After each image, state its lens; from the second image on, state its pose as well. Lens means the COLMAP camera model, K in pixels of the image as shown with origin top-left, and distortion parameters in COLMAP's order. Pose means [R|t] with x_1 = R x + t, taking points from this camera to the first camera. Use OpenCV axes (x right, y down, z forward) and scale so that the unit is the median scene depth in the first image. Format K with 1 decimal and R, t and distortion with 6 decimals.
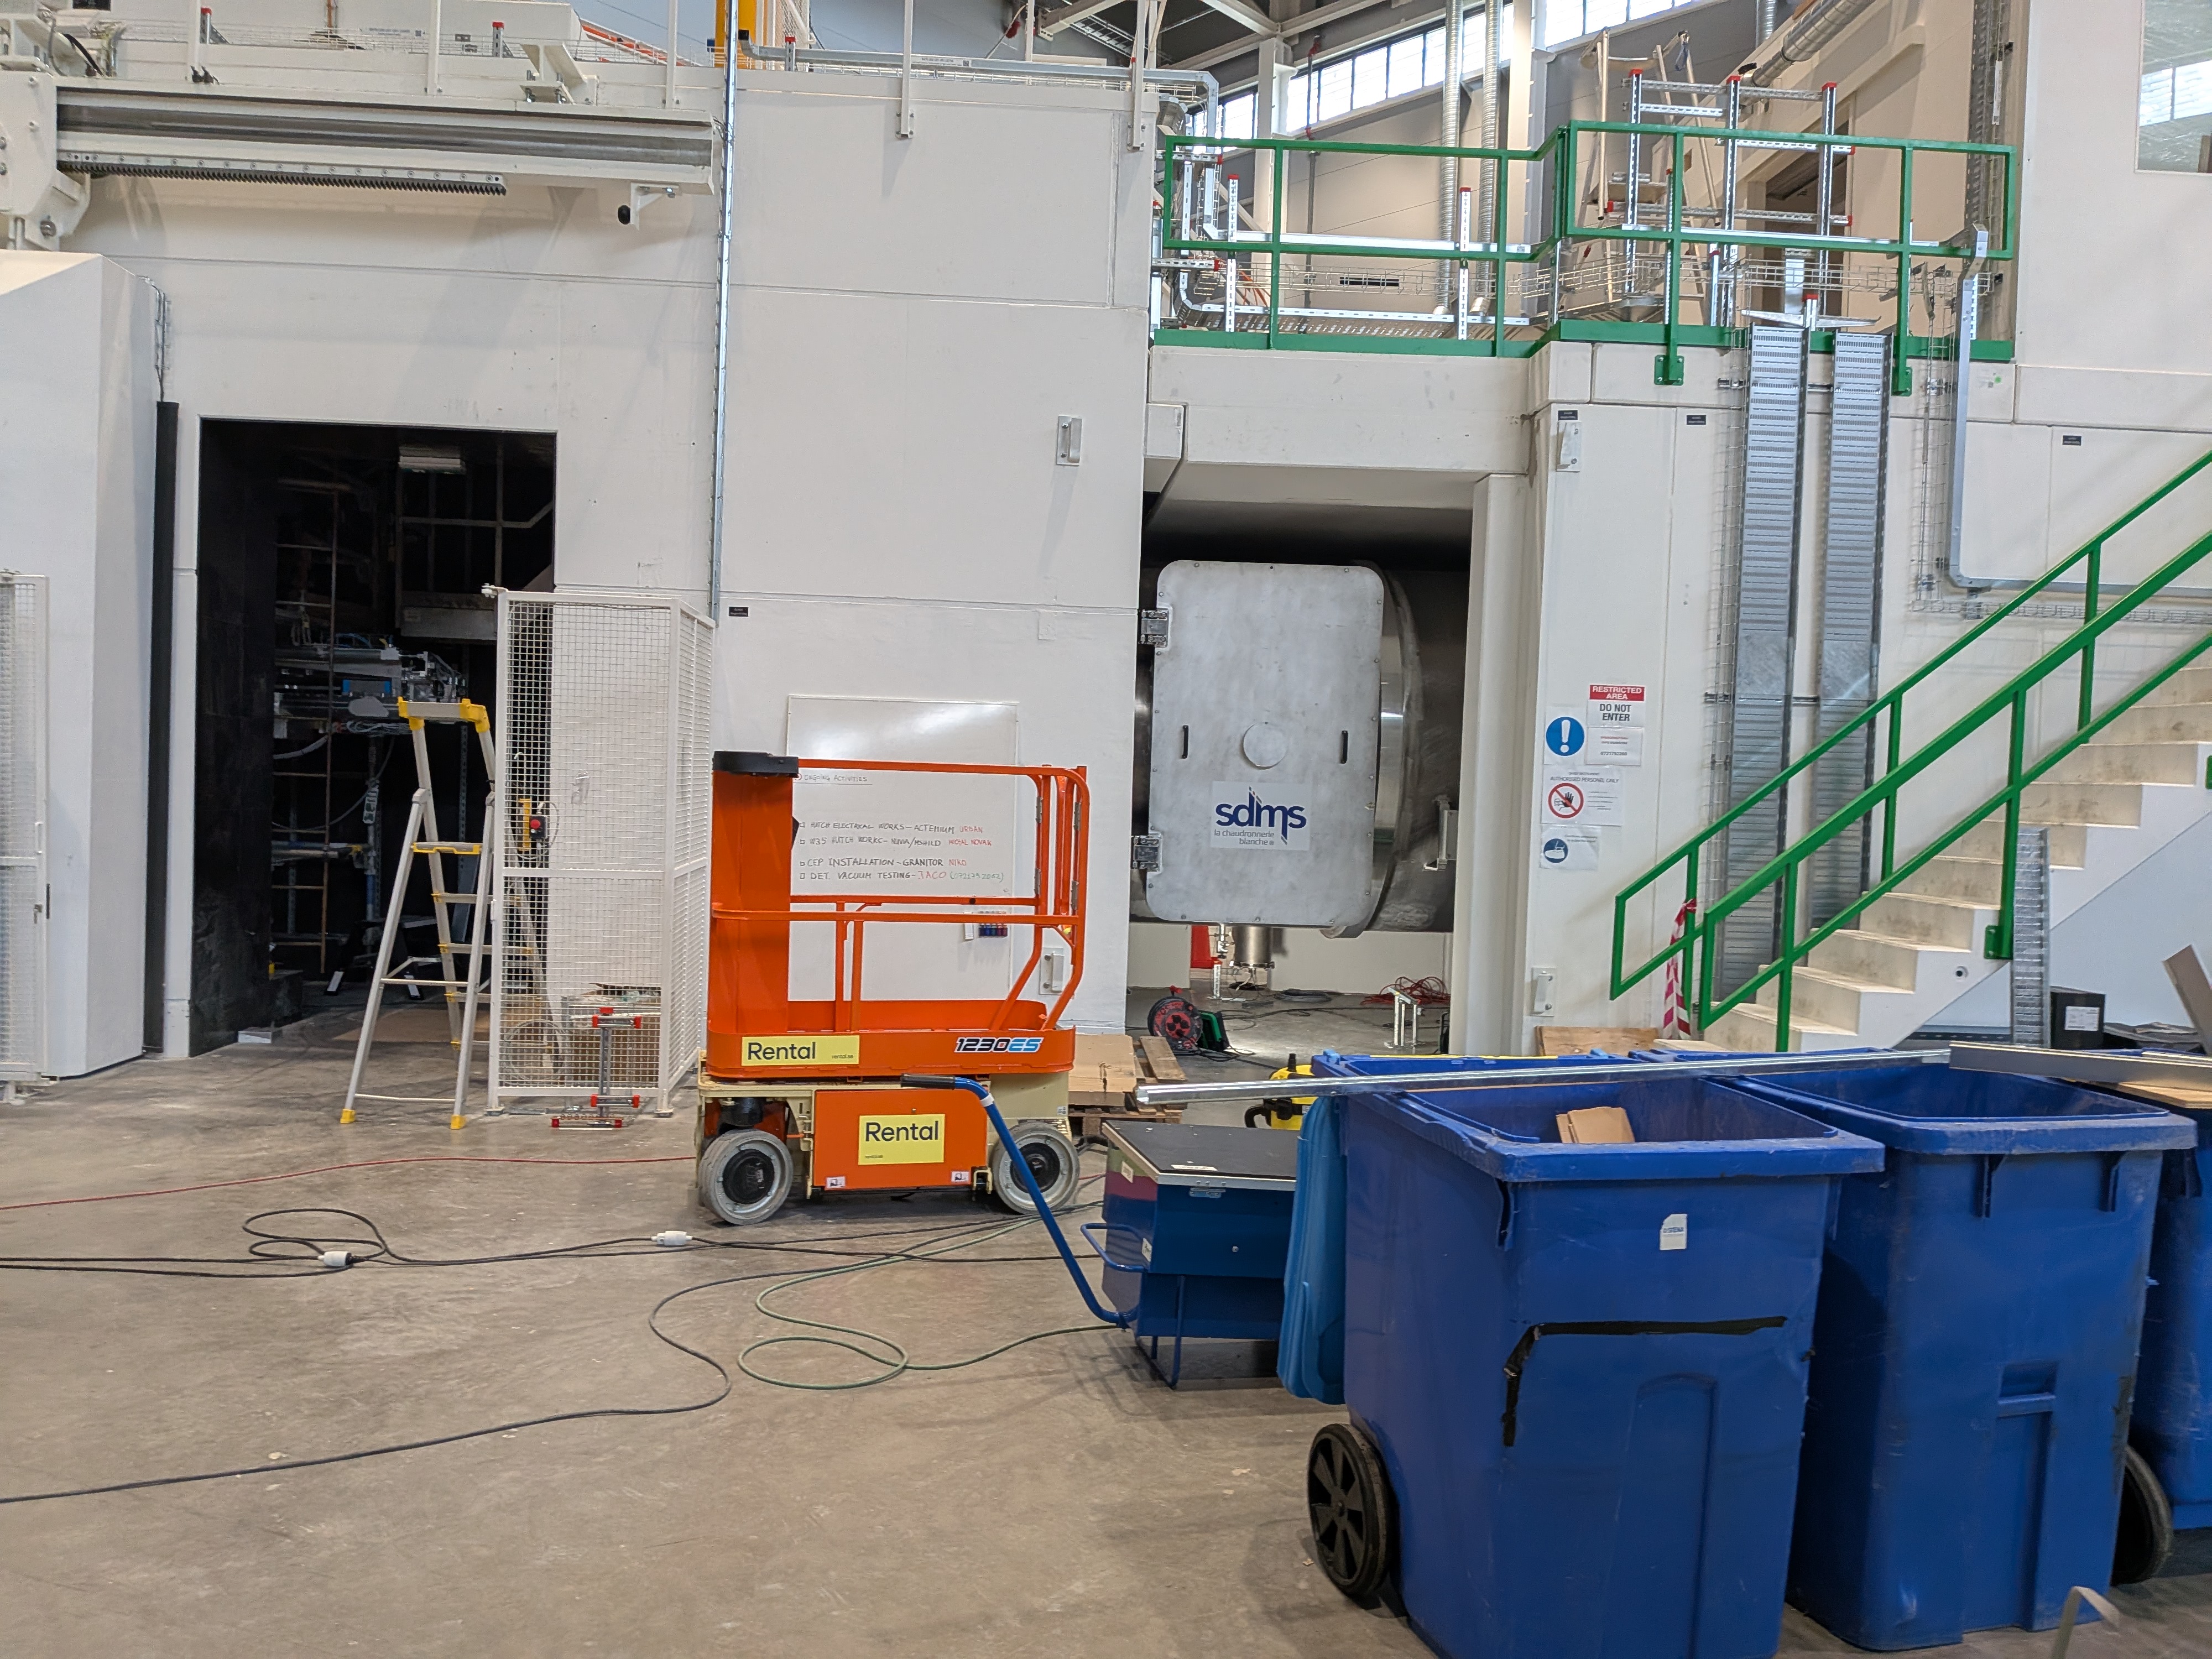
lens RADIAL K [[1601.4, 0, 1048.6], [0, 1601.4, 842.4], [0, 0, 1]] dist [0.050740, -0.077294]
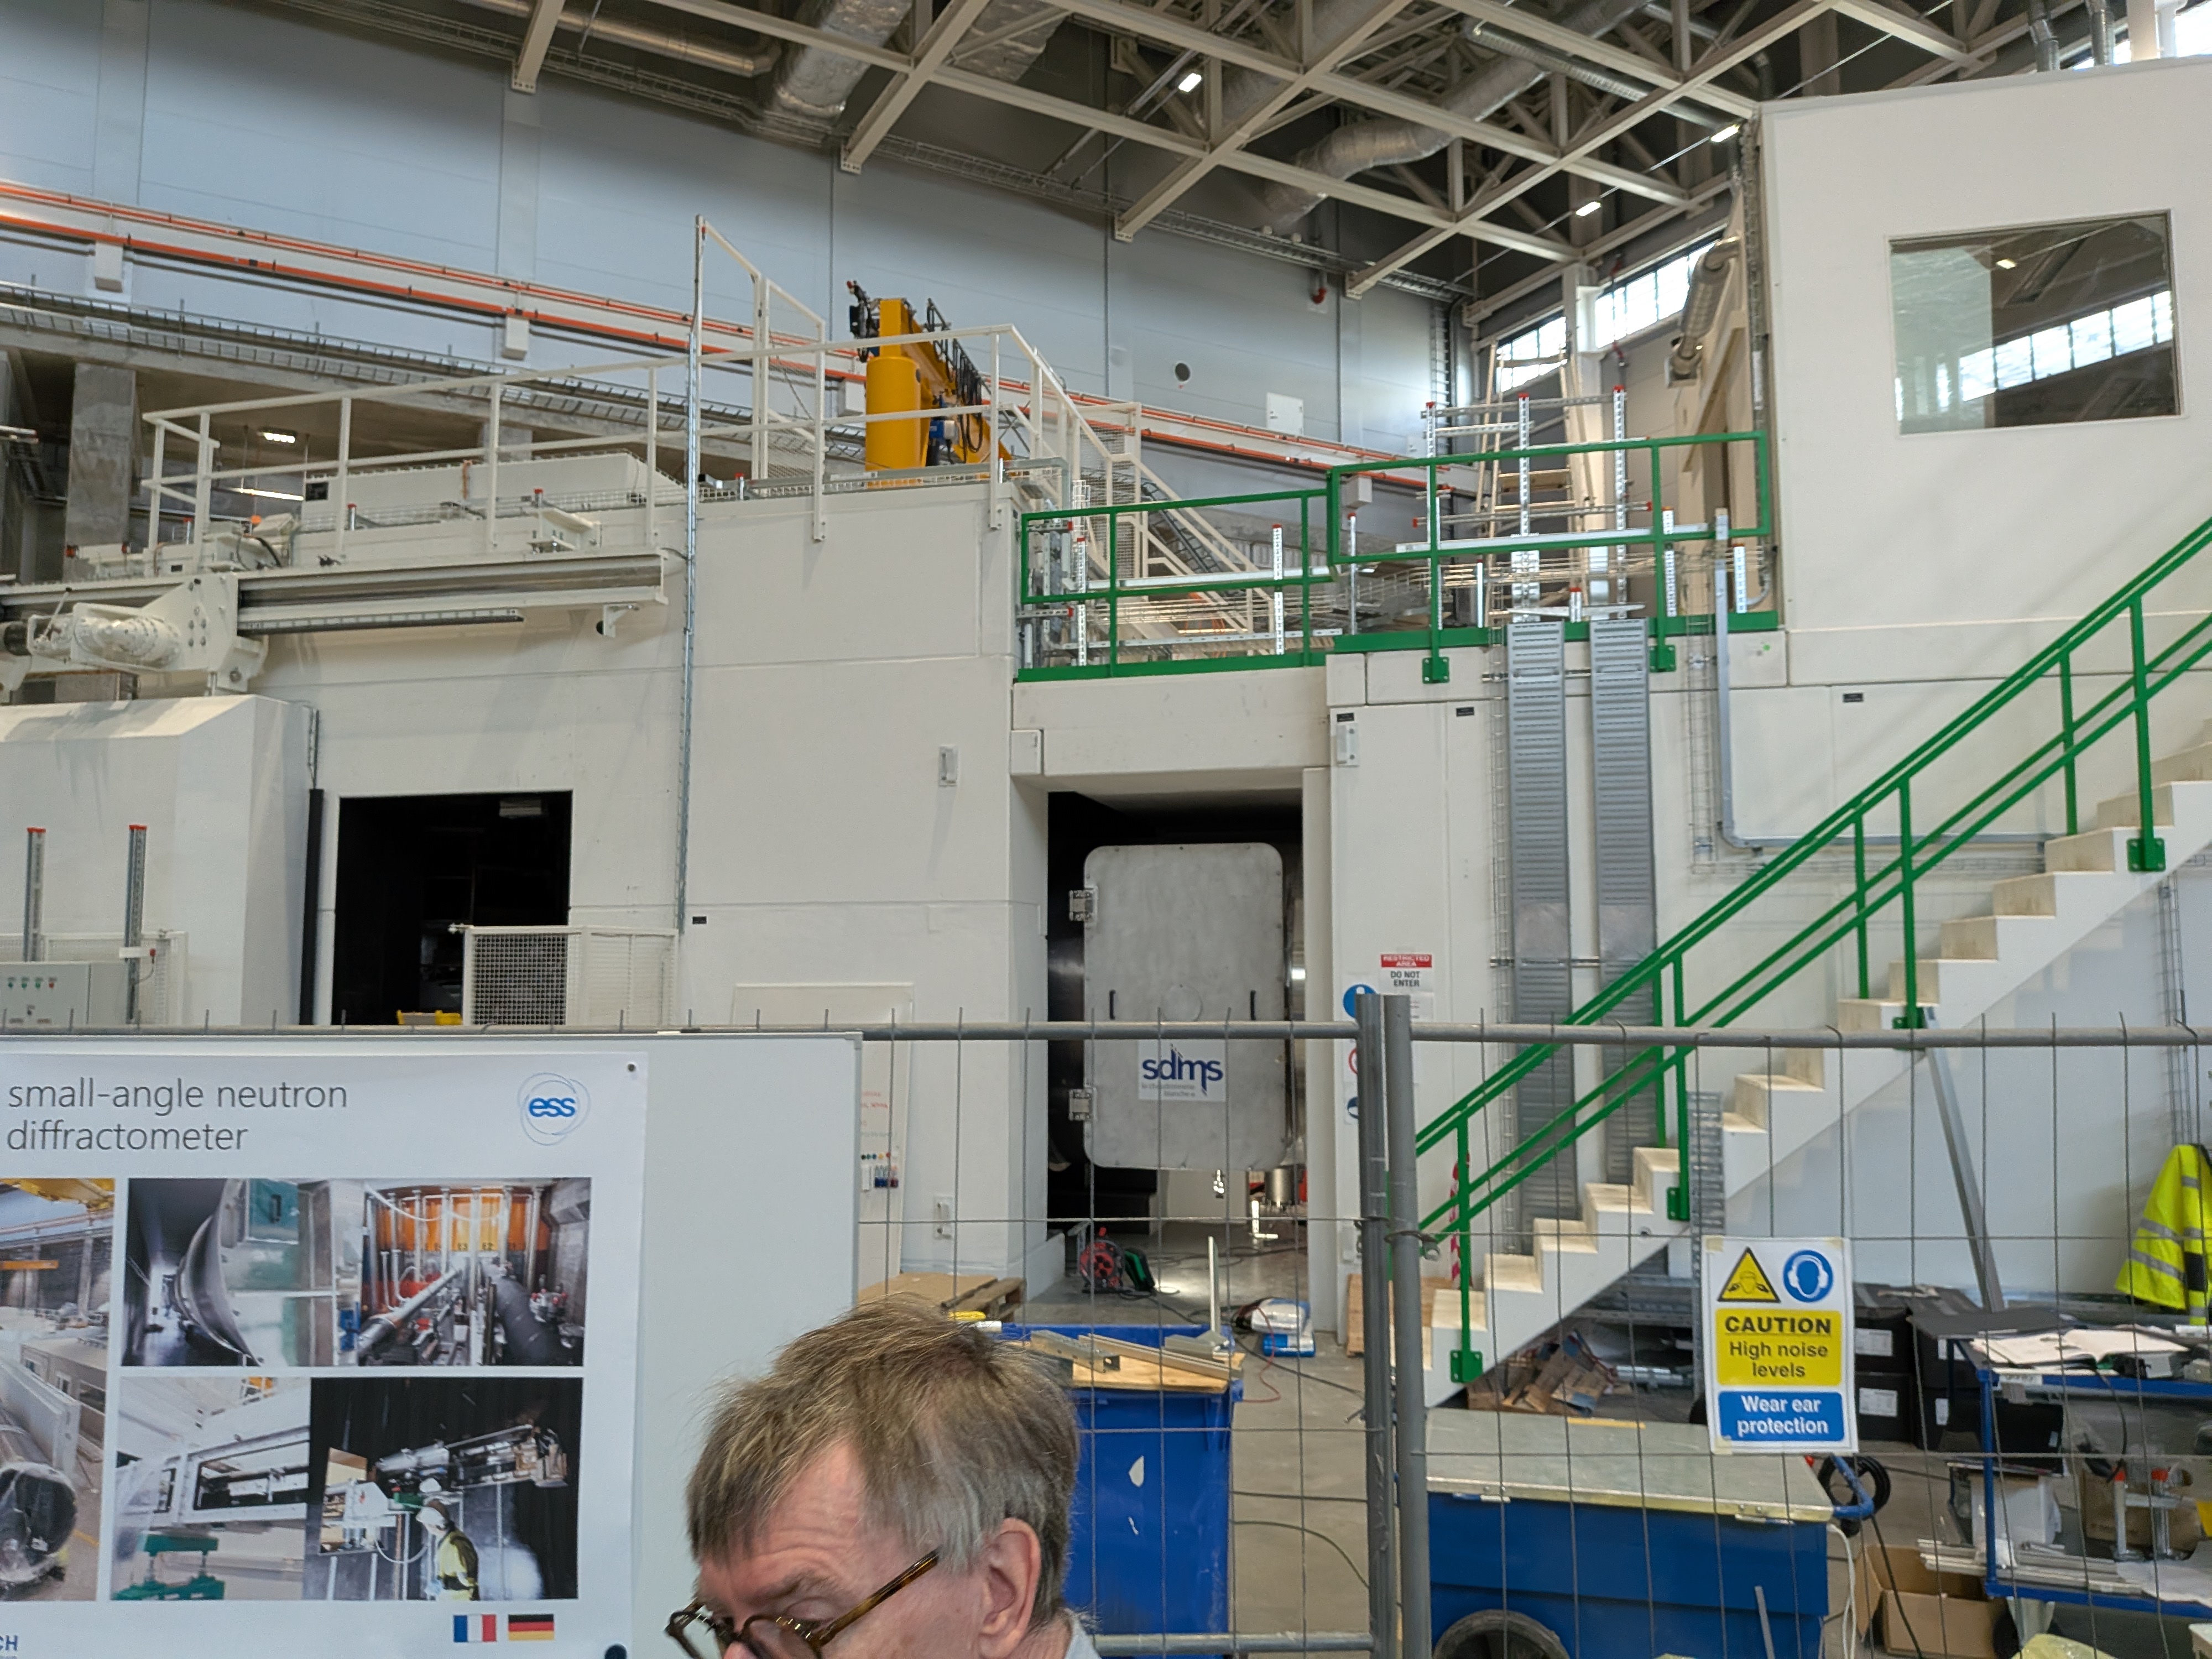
lens RADIAL K [[1601.4, 0, 1083.9], [0, 1601.4, 845.5], [0, 0, 1]] dist [0.050740, -0.077294]
pose [[0.957982, -0.057483, -0.281009, 0.447735], [0.022906, 0.991915, -0.124816, -0.038953], [0.285912, 0.113135, 0.951554, -0.107436]]
